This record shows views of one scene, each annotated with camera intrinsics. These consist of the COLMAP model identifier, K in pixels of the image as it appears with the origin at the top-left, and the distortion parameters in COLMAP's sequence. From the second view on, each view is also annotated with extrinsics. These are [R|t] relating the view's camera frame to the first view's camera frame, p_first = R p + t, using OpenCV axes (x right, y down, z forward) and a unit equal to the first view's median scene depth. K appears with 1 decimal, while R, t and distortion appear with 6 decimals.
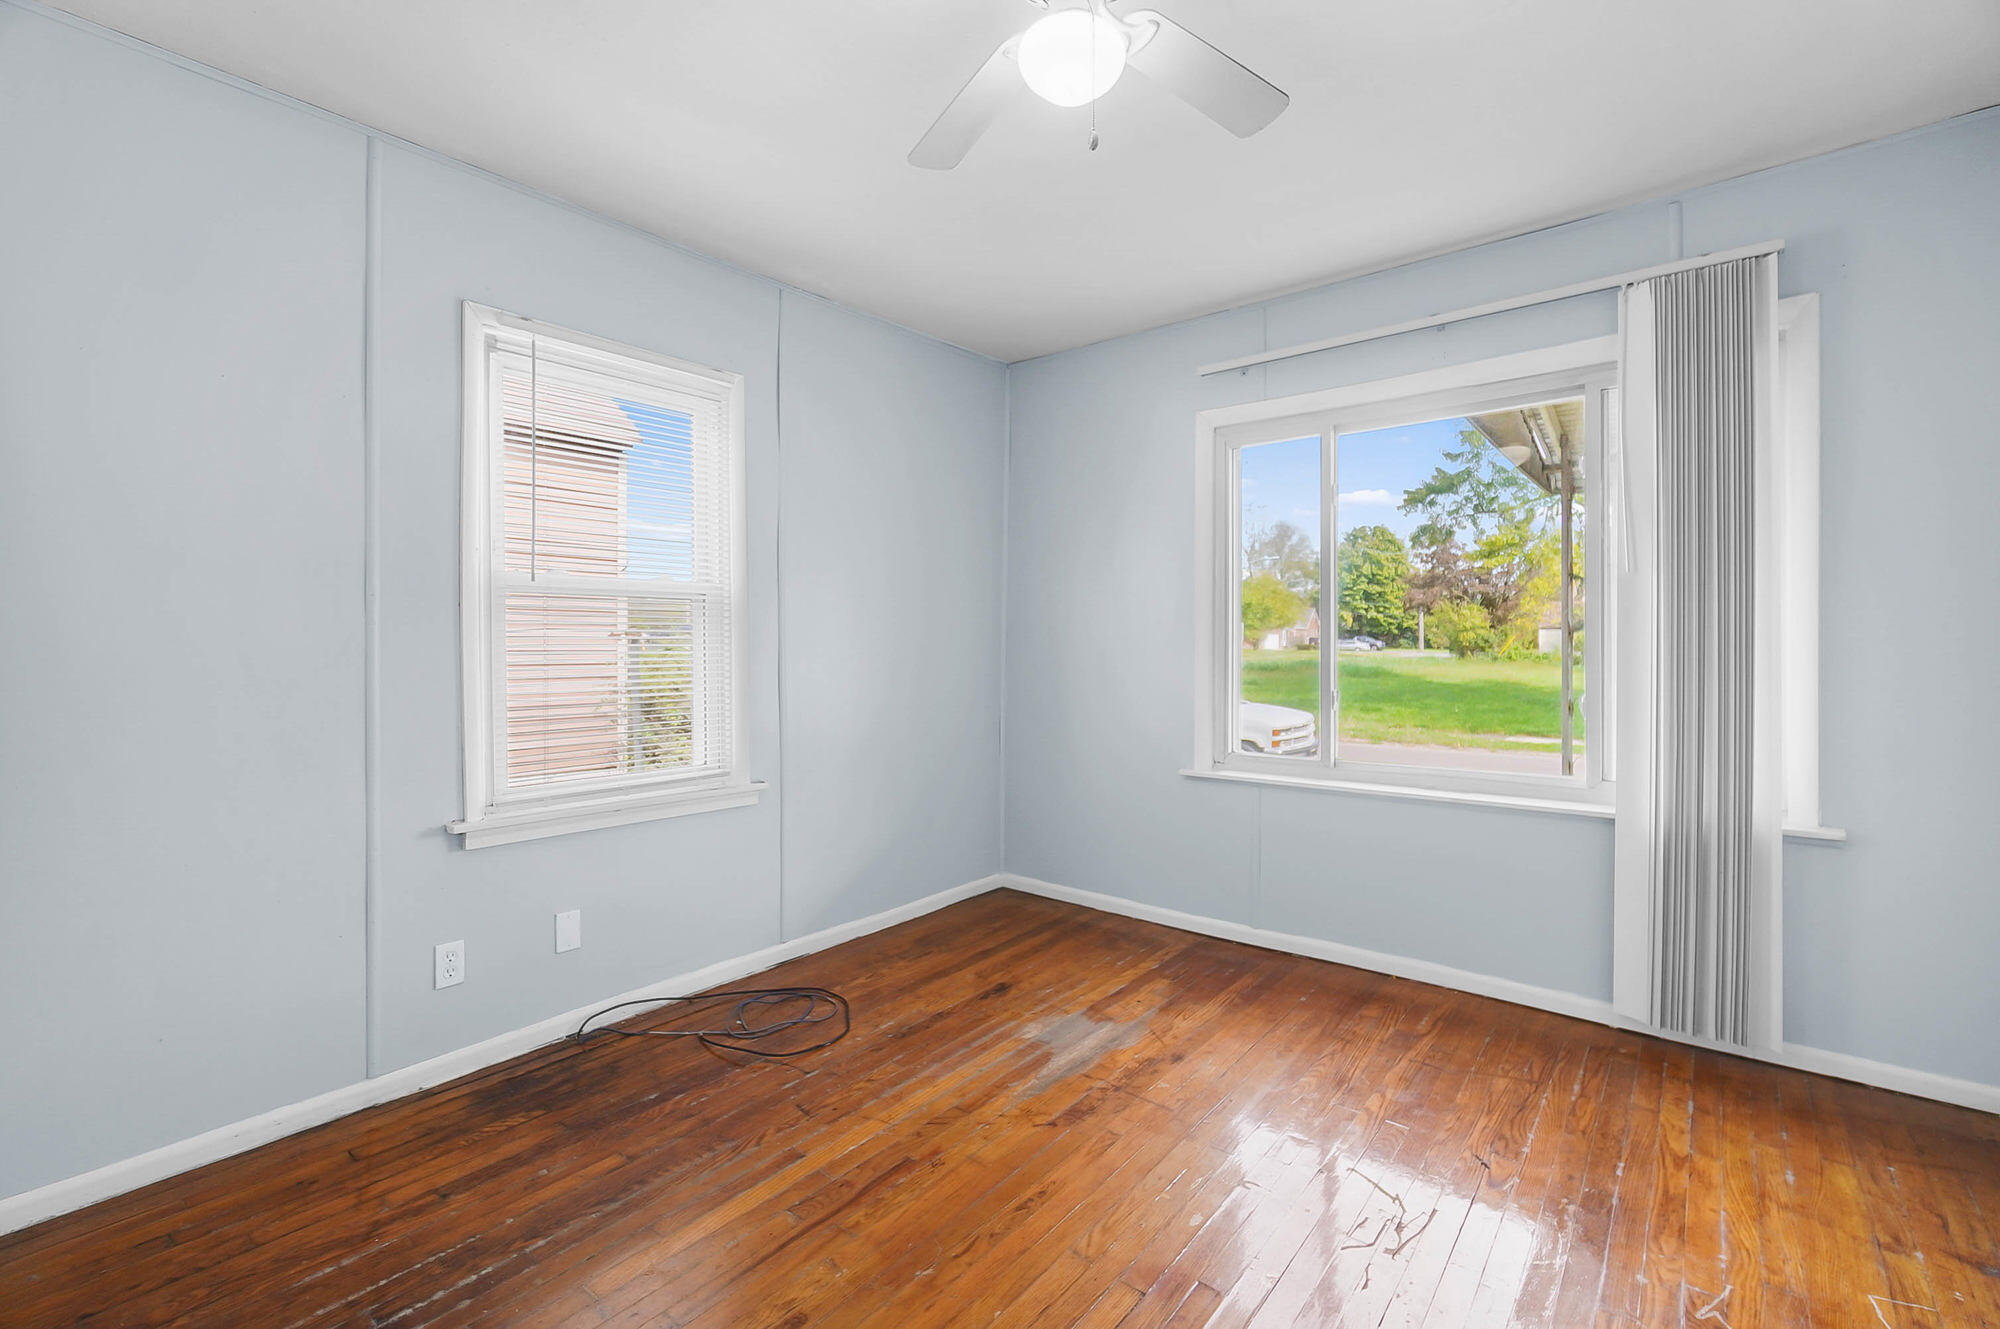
lens RADIAL K [[869.4, 0, 997.3], [0, 869.4, 654.9], [0, 0, 1]] dist [-0.002924, -0.001701]
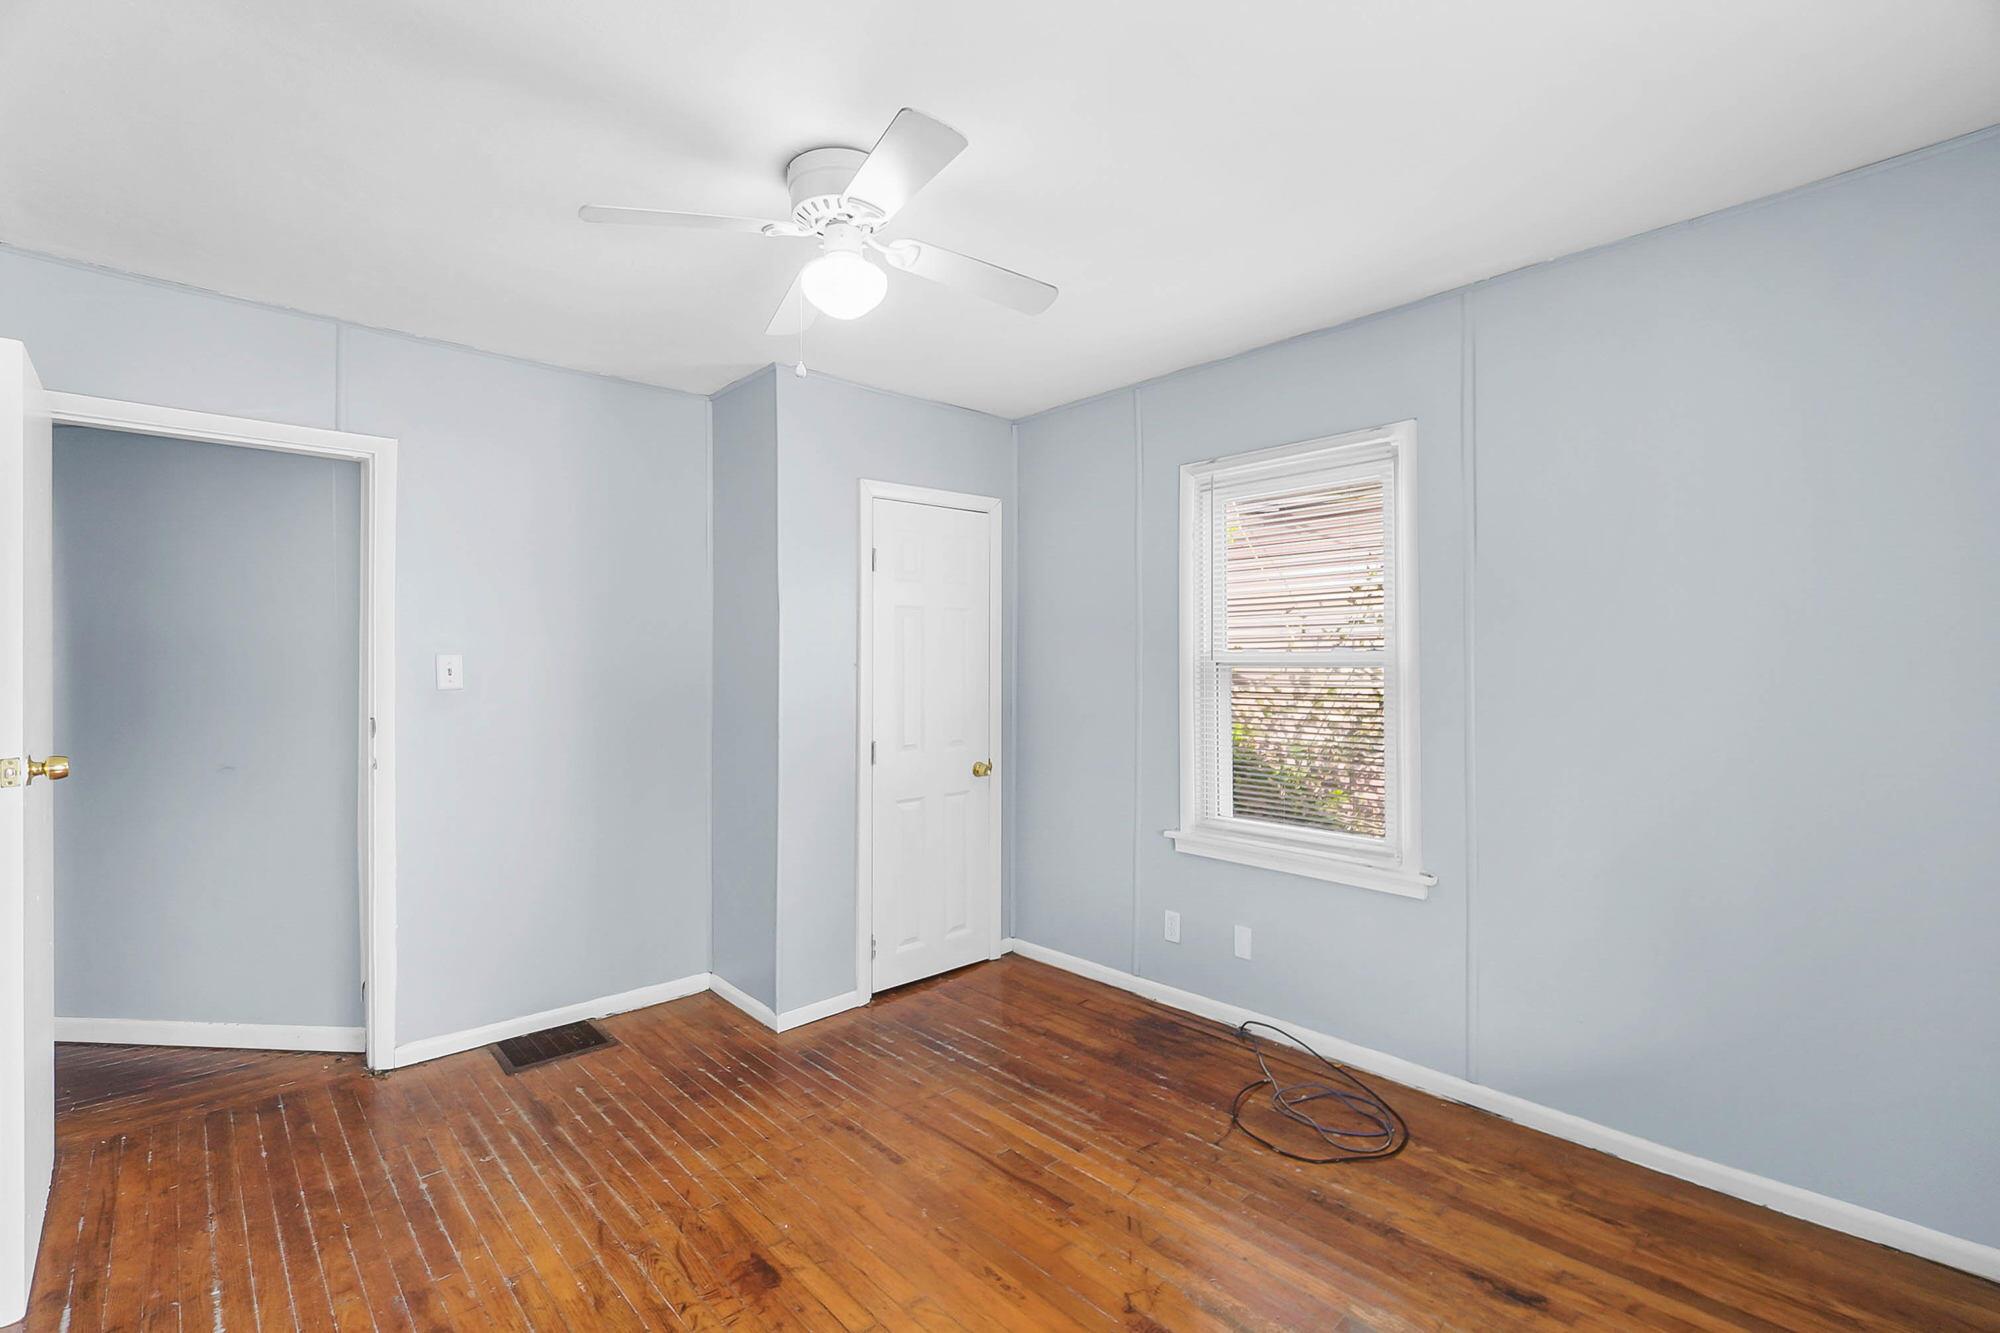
lens RADIAL K [[869.4, 0, 997.3], [0, 869.4, 656.9], [0, 0, 1]] dist [-0.002924, -0.001701]
pose [[-0.123978, 0.001315, -0.992284, 0.838049], [-0.006851, 0.999974, 0.002181, -0.094314], [0.992261, 0.007069, -0.123966, 0.877681]]
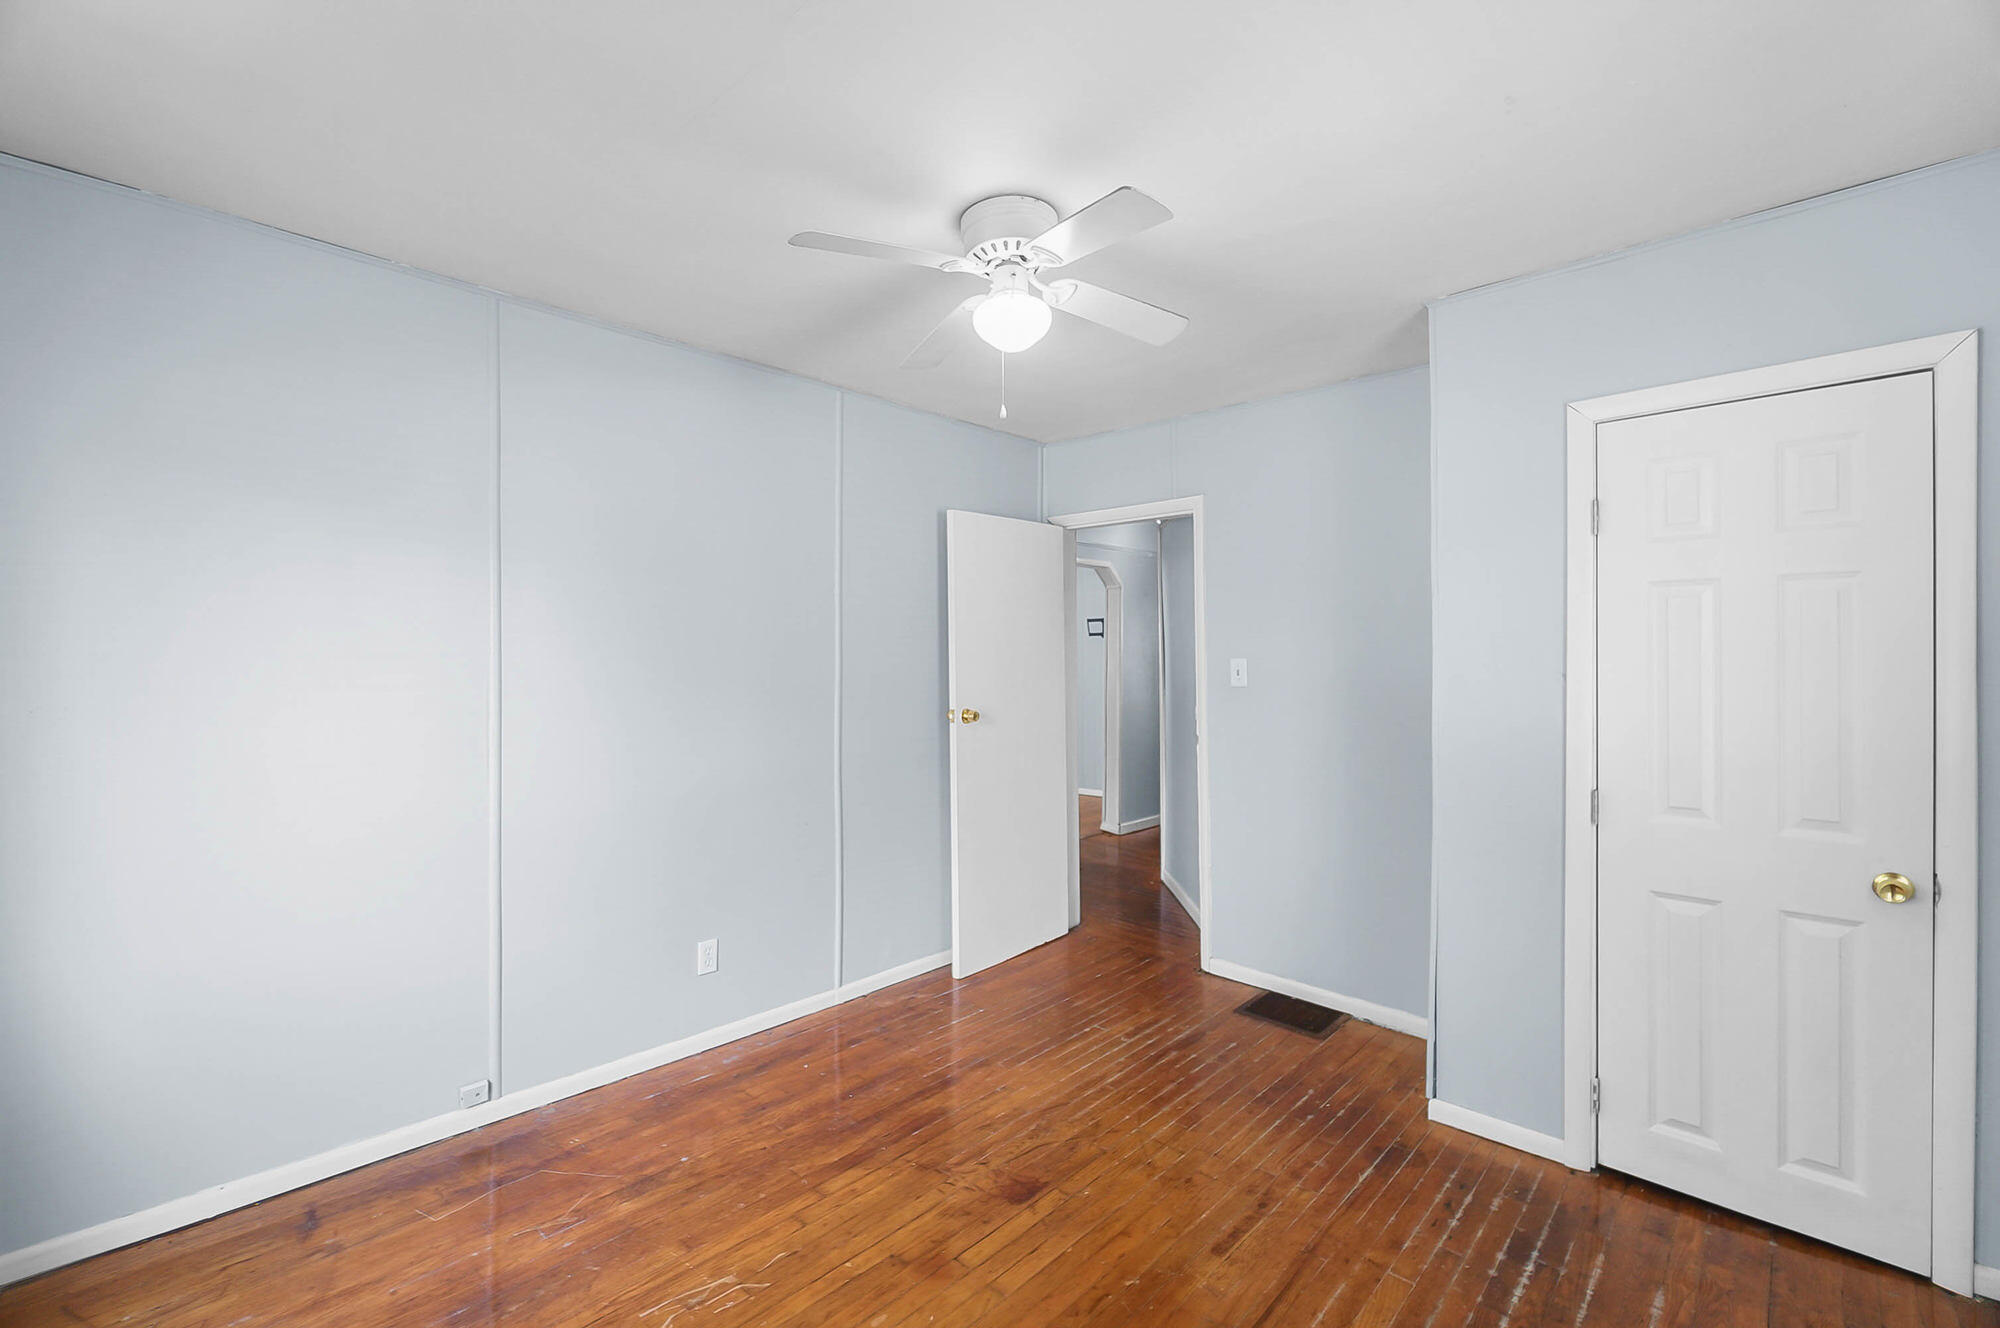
lens RADIAL K [[870.5, 0, 998.3], [0, 870.5, 670.0], [0, 0, 1]] dist [0.001613, -0.002870]
pose [[-0.998110, 0.002968, 0.061380, 0.015896], [0.004603, 0.999638, 0.026517, -0.110894], [-0.061279, 0.026749, -0.997762, 1.509931]]
